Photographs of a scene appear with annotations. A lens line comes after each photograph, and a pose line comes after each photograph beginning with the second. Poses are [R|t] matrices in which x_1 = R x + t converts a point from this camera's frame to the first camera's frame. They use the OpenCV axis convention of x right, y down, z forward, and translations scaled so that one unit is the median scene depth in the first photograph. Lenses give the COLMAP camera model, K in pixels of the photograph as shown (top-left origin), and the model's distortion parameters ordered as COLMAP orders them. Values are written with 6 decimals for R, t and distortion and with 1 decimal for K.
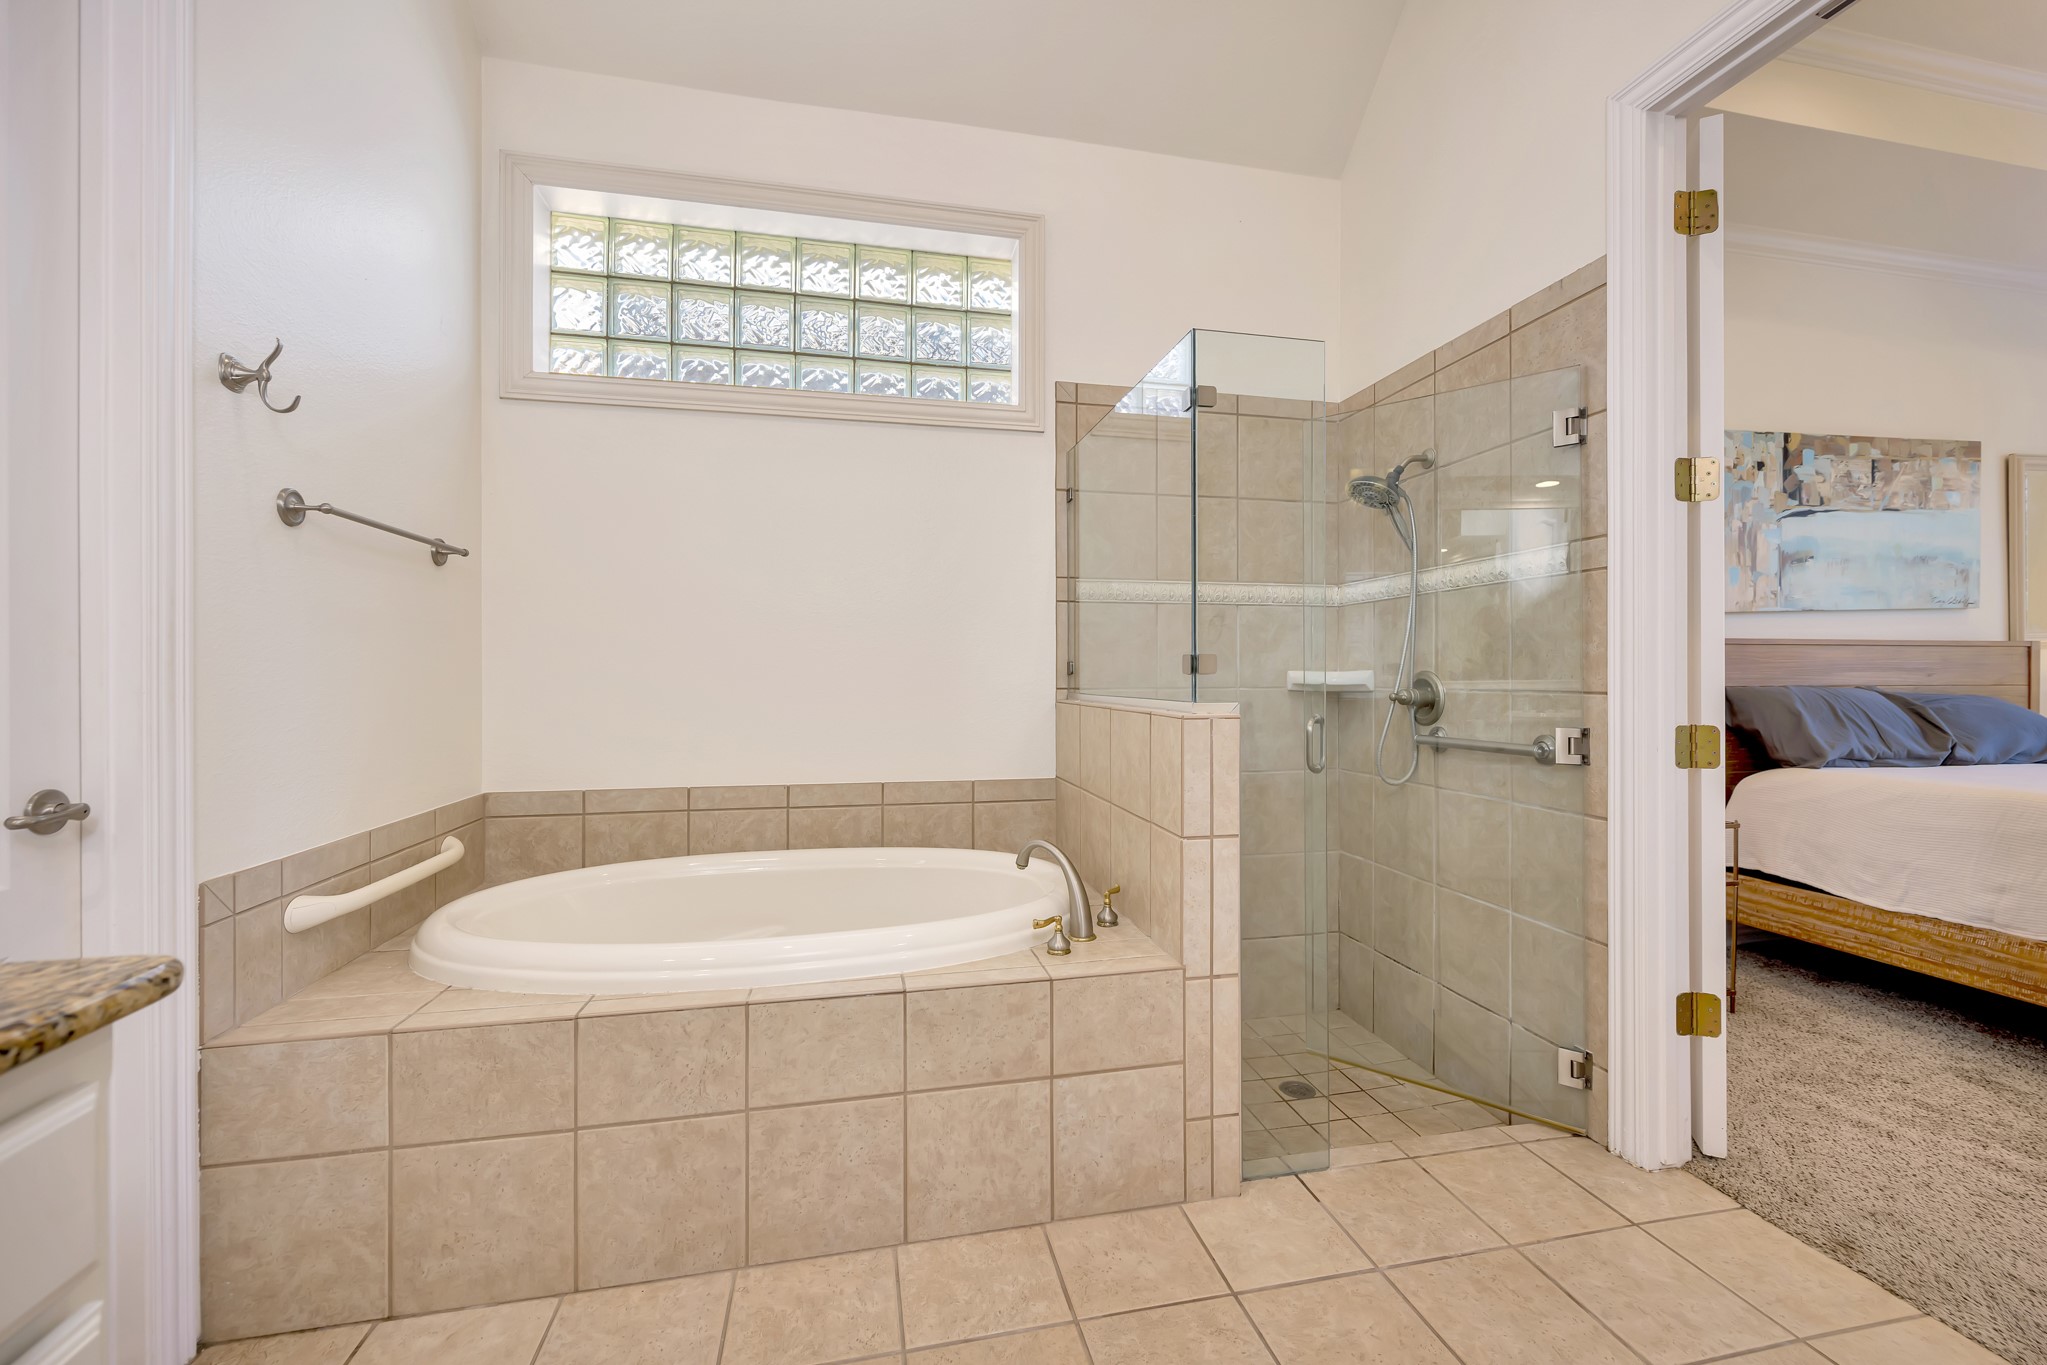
lens RADIAL K [[807.0, 0, 1020.6], [0, 807.0, 683.8], [0, 0, 1]] dist [0.013171, -0.000231]
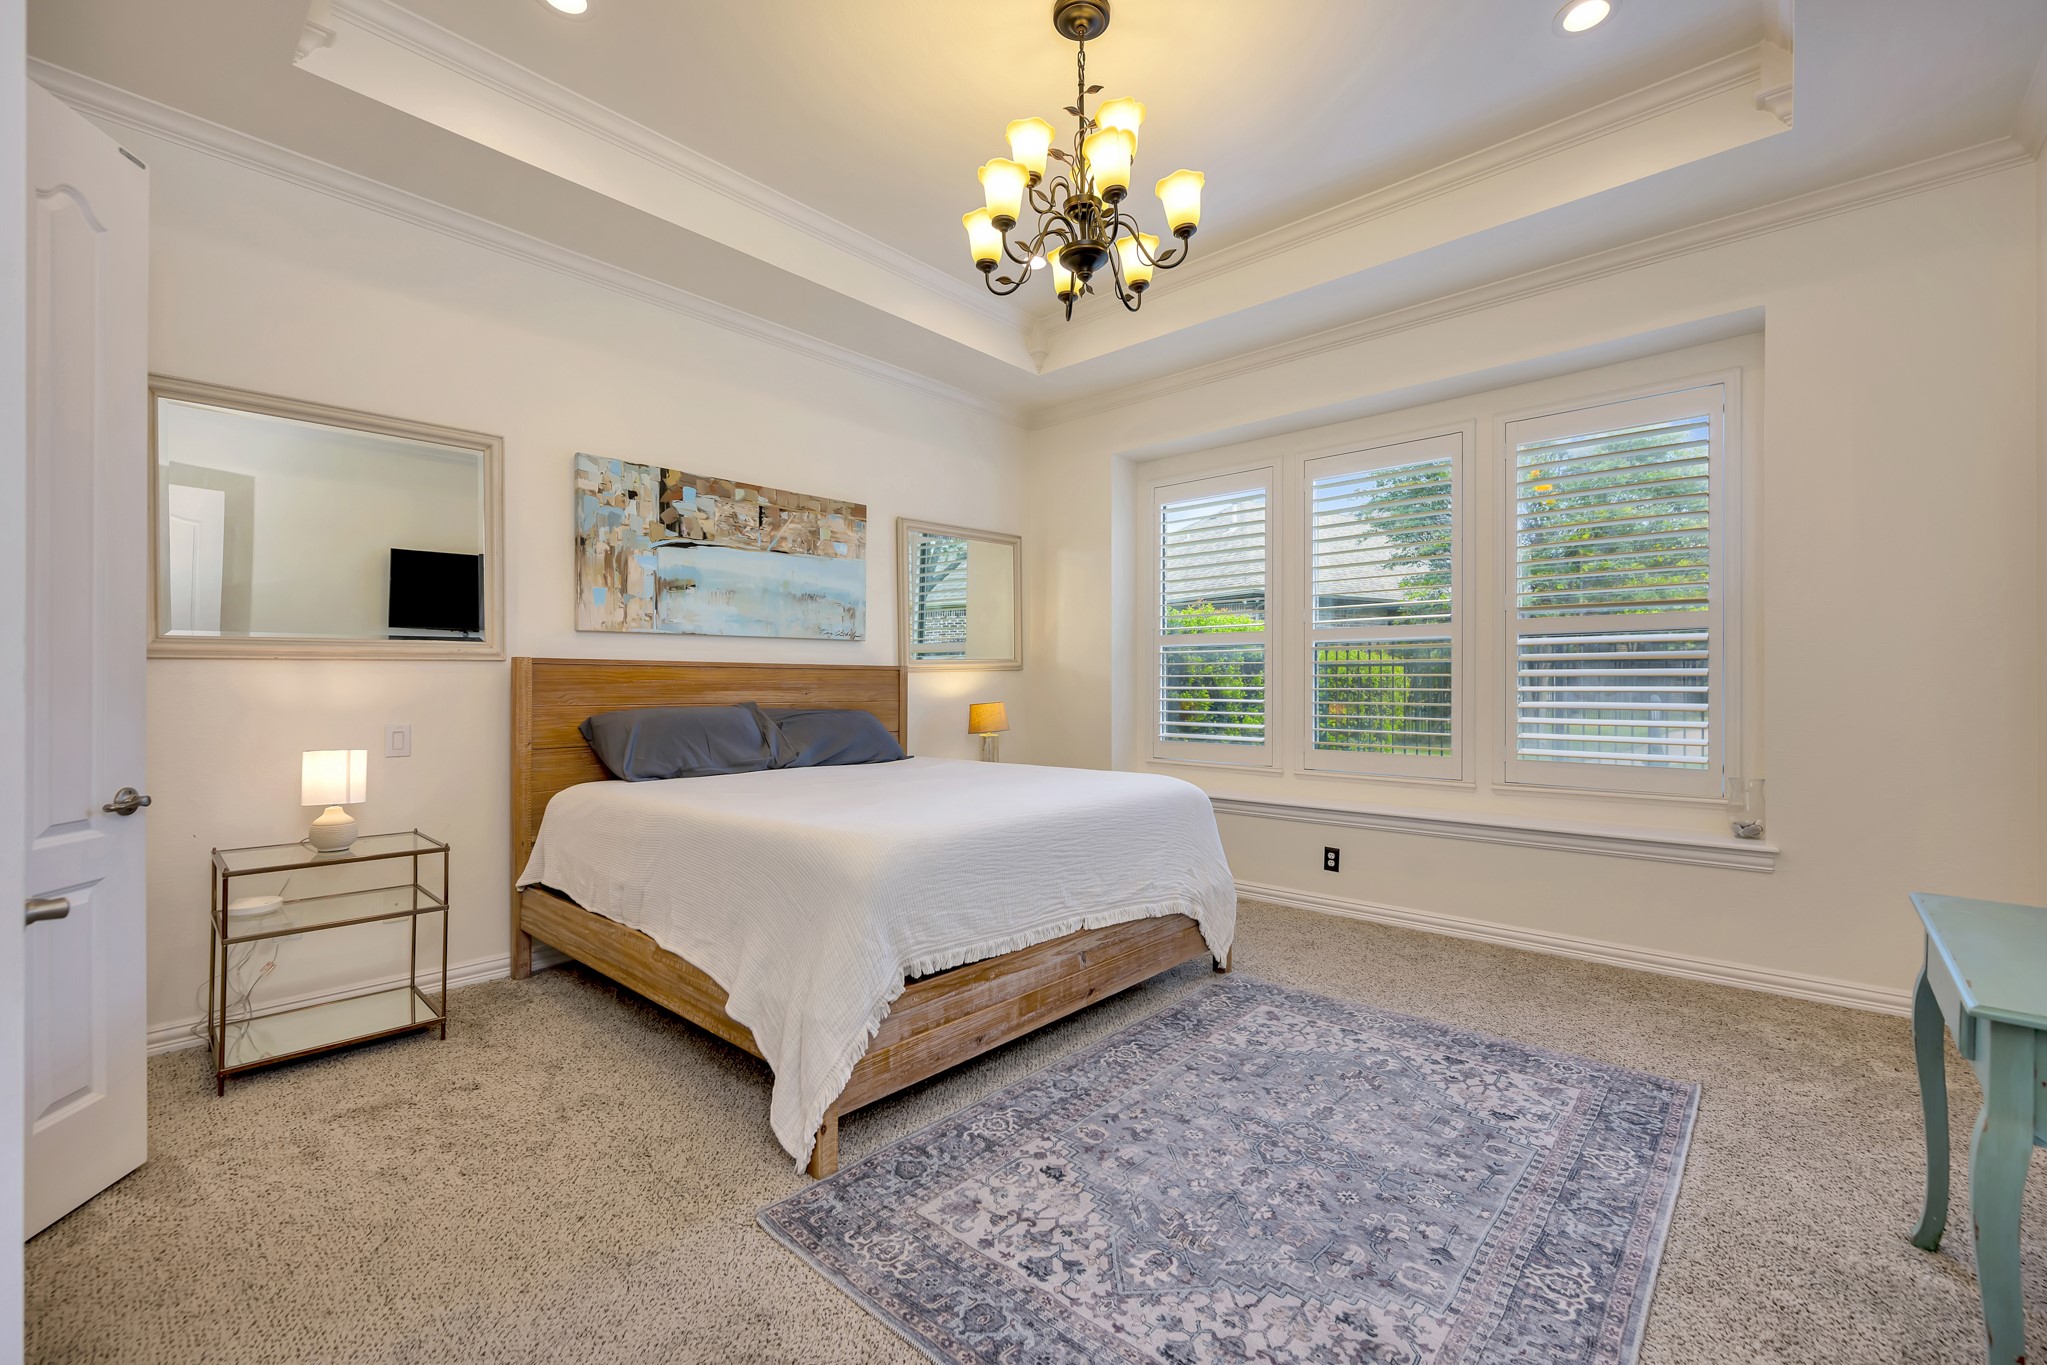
lens RADIAL K [[807.0, 0, 1022.1], [0, 807.0, 684.2], [0, 0, 1]] dist [0.013171, -0.000231]
pose [[0.832990, 0.018724, 0.552971, 0.738335], [-0.014834, 0.999824, -0.011509, -0.016918], [-0.553089, 0.001384, 0.833121, -0.149657]]
